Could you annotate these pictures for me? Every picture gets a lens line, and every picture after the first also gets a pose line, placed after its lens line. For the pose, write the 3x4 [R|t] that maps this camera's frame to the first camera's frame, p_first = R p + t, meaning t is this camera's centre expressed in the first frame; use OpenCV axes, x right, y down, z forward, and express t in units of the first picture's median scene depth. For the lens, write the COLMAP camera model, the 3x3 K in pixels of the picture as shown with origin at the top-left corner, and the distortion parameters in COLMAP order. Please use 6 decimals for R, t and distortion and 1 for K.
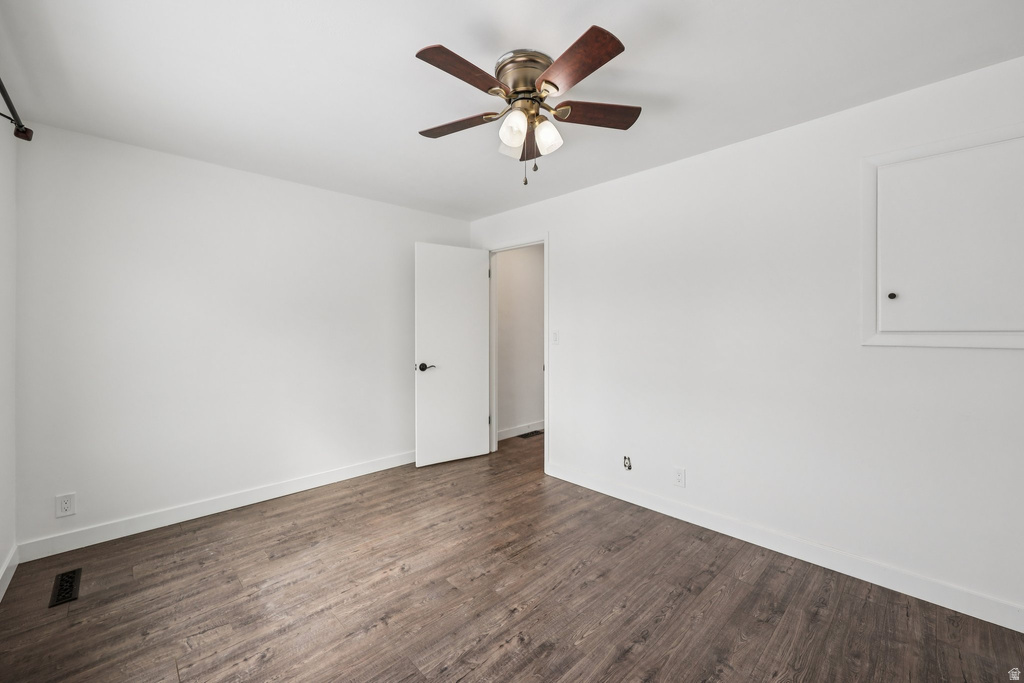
lens RADIAL K [[412.2, 0, 511.4], [0, 412.2, 334.1], [0, 0, 1]] dist [0.000826, 0.000233]
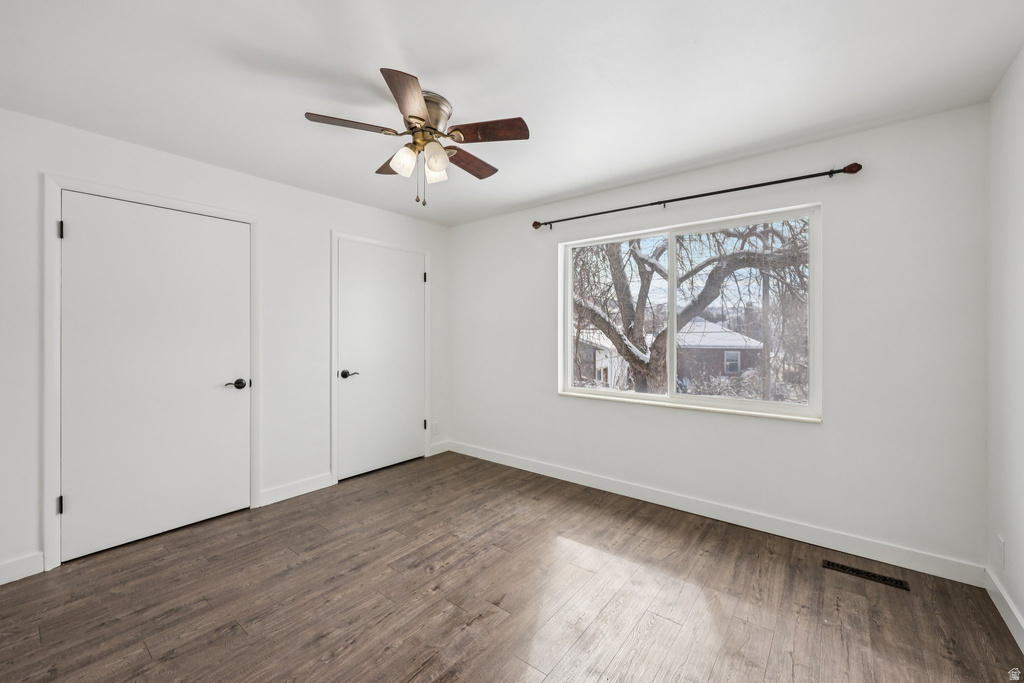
lens RADIAL K [[412.2, 0, 511.3], [0, 412.2, 339.2], [0, 0, 1]] dist [0.000826, 0.000233]
pose [[-0.992072, 0.007656, -0.125434, -0.057953], [0.004212, 0.999607, 0.027701, -0.022538], [0.125597, 0.026953, -0.991715, 1.985941]]
